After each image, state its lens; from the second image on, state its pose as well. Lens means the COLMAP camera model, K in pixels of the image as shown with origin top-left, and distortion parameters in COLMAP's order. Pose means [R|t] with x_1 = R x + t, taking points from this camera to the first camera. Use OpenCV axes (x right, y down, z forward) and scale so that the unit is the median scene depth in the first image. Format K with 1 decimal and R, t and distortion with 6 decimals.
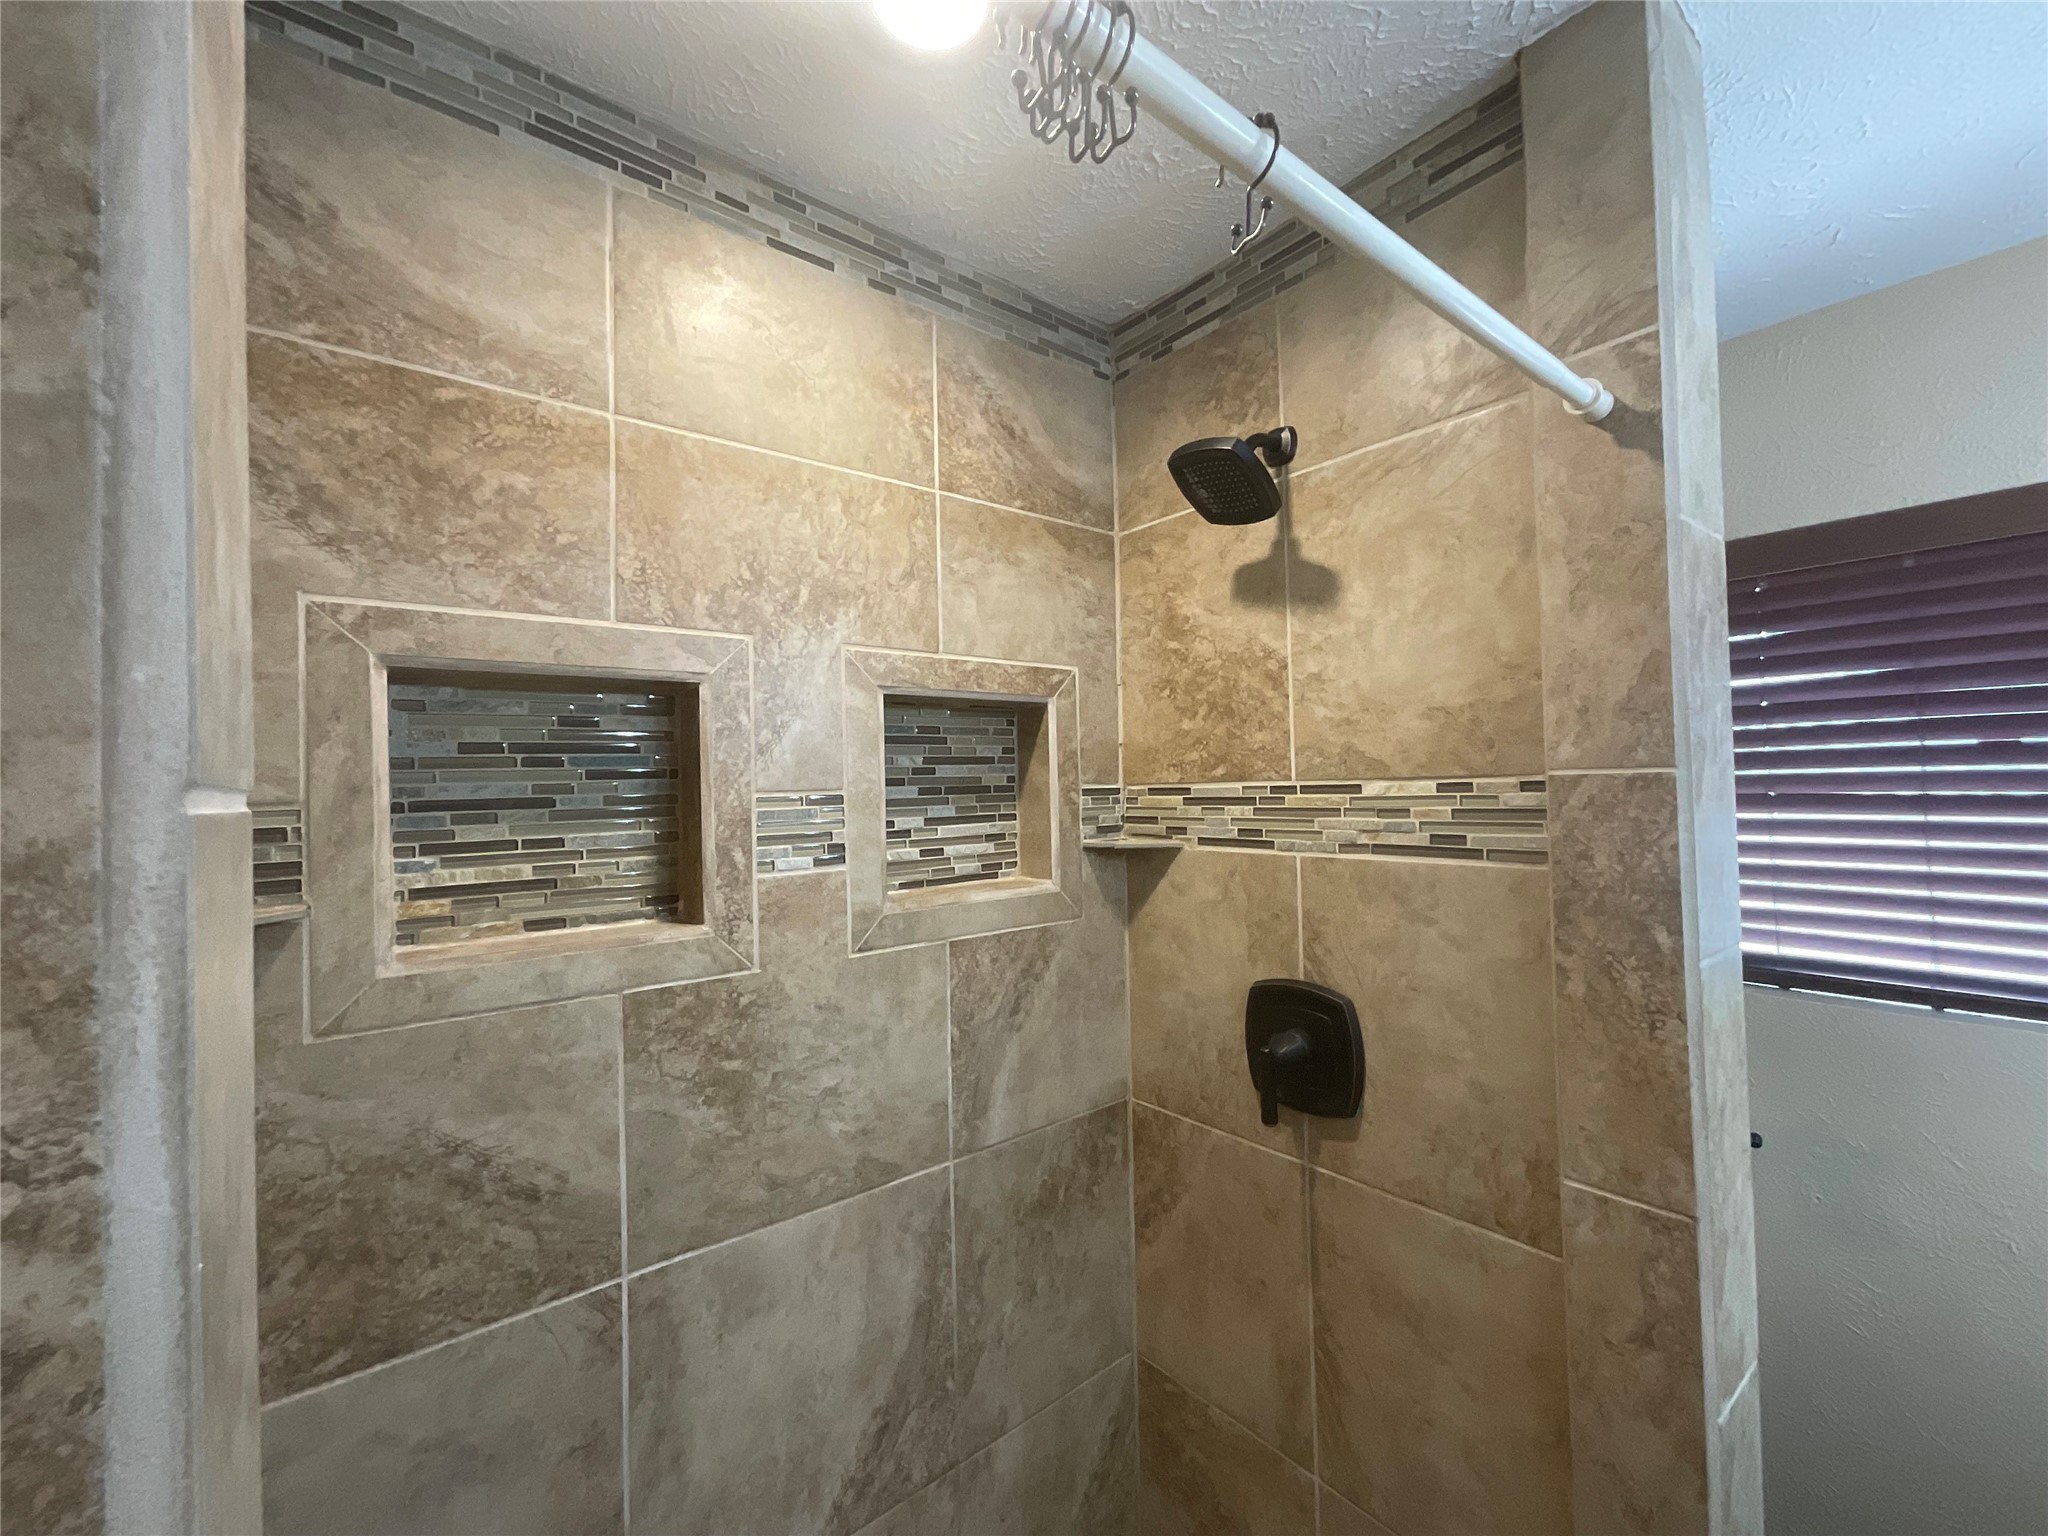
lens RADIAL K [[828.8, 0, 1032.6], [0, 828.8, 770.6], [0, 0, 1]] dist [-0.002578, 0.001906]
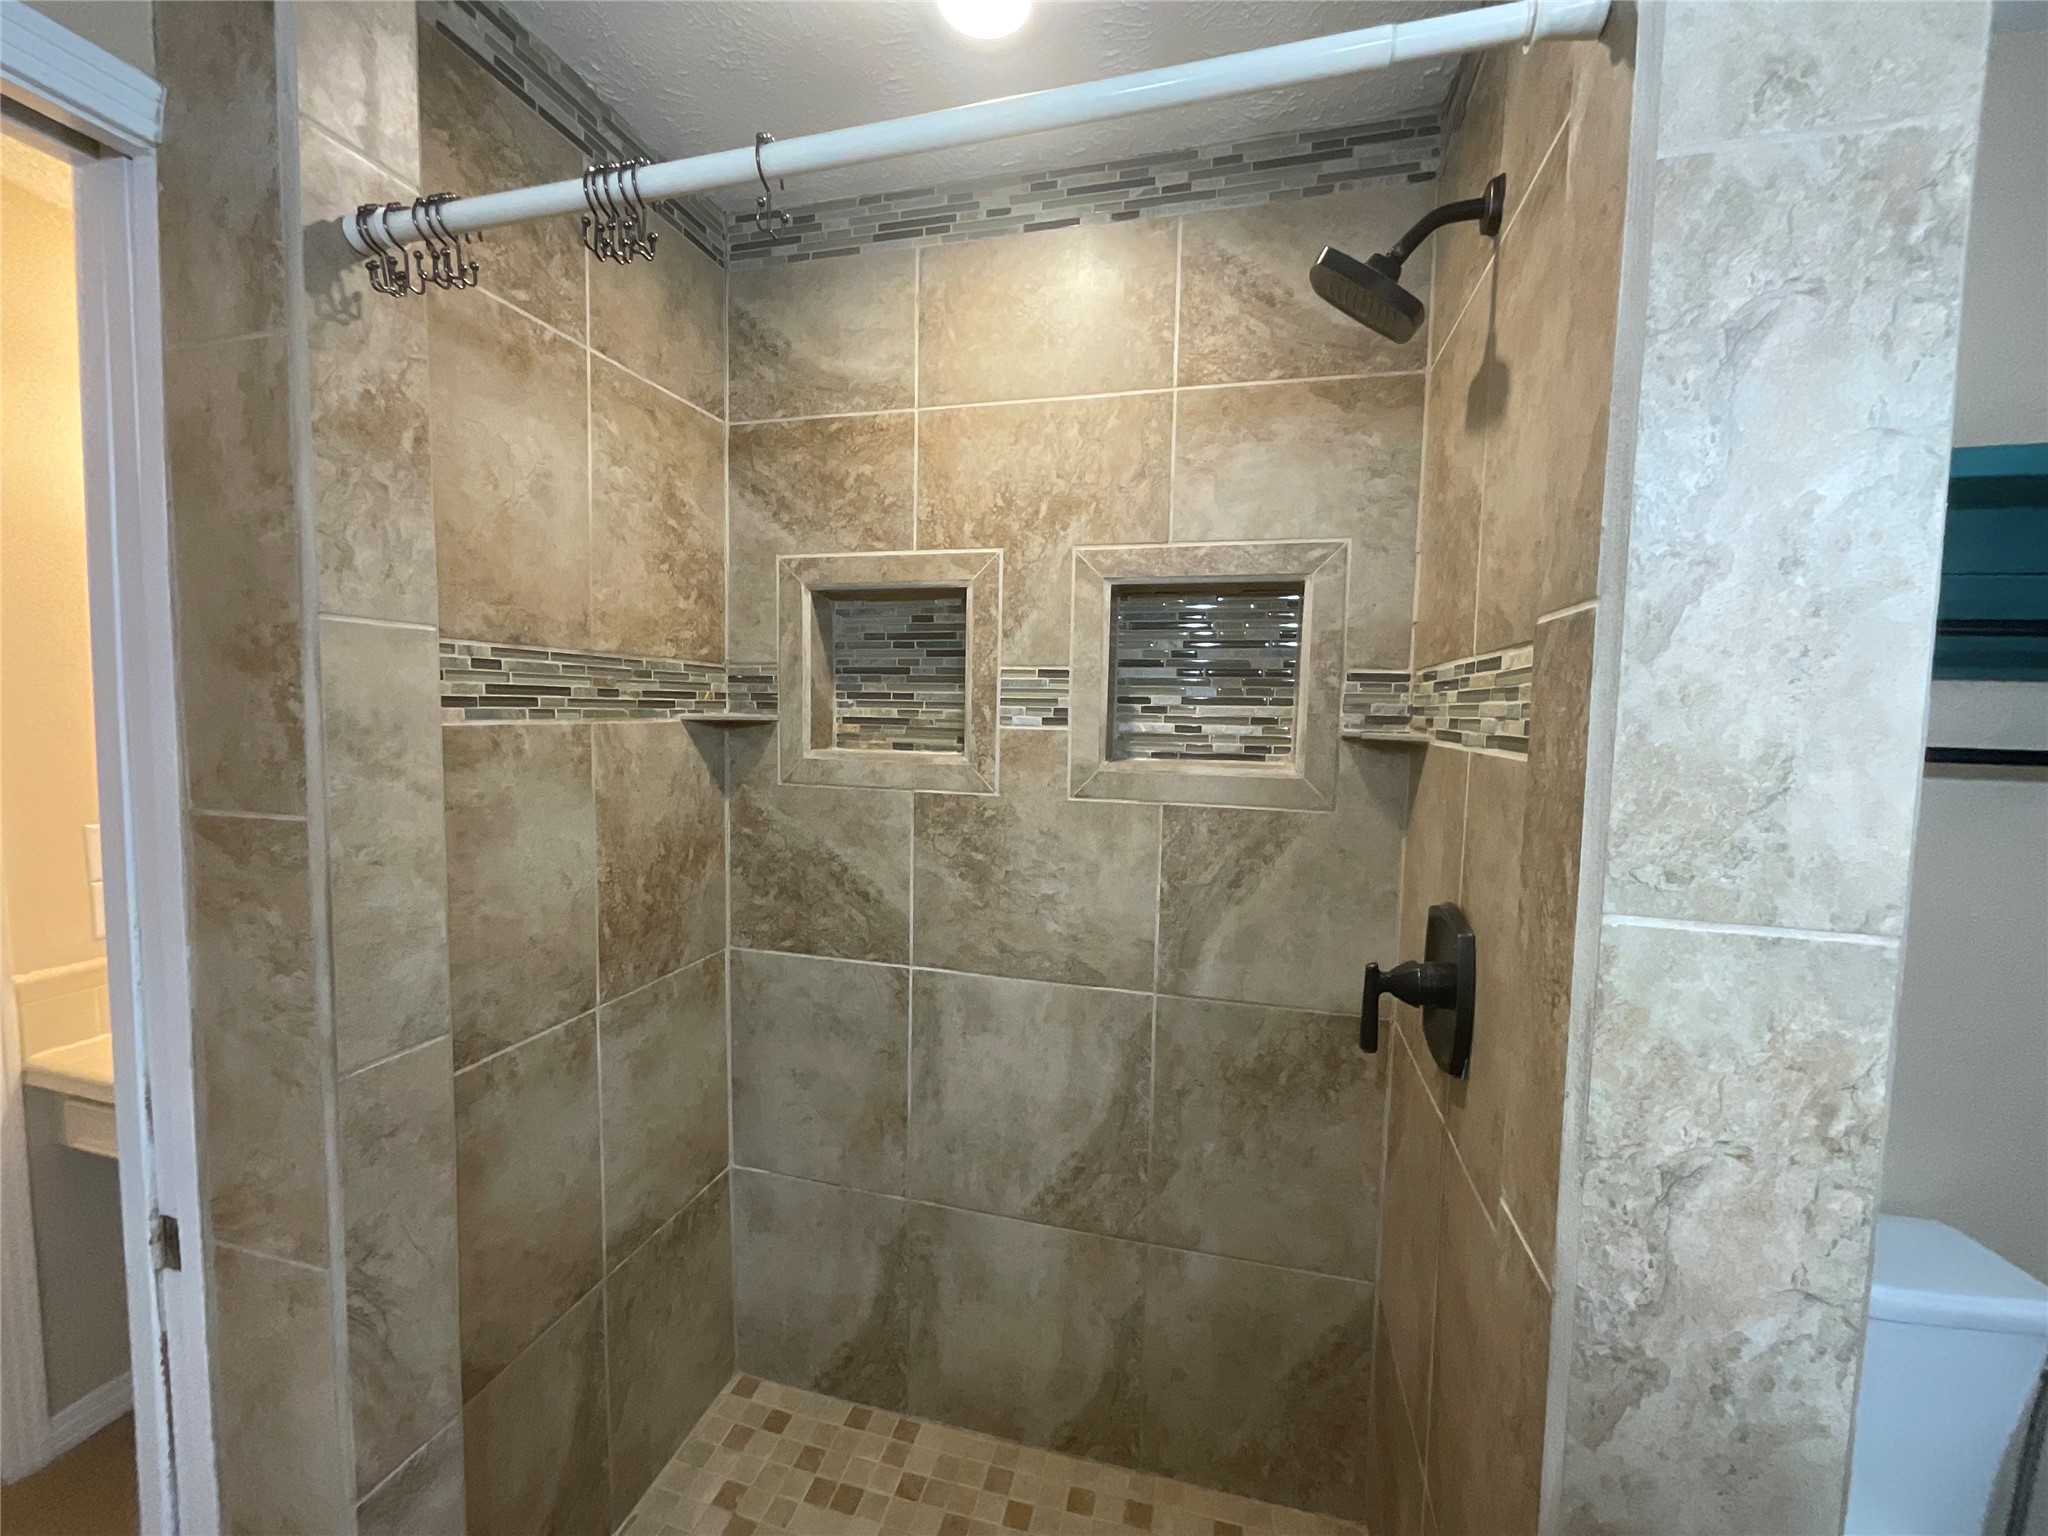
lens RADIAL K [[828.8, 0, 1031.4], [0, 828.8, 766.0], [0, 0, 1]] dist [-0.002578, 0.001906]
pose [[0.593206, 0.093344, -0.799621, 0.775412], [-0.020282, 0.994673, 0.101067, 0.050326], [0.804795, -0.043736, 0.591939, 0.220149]]
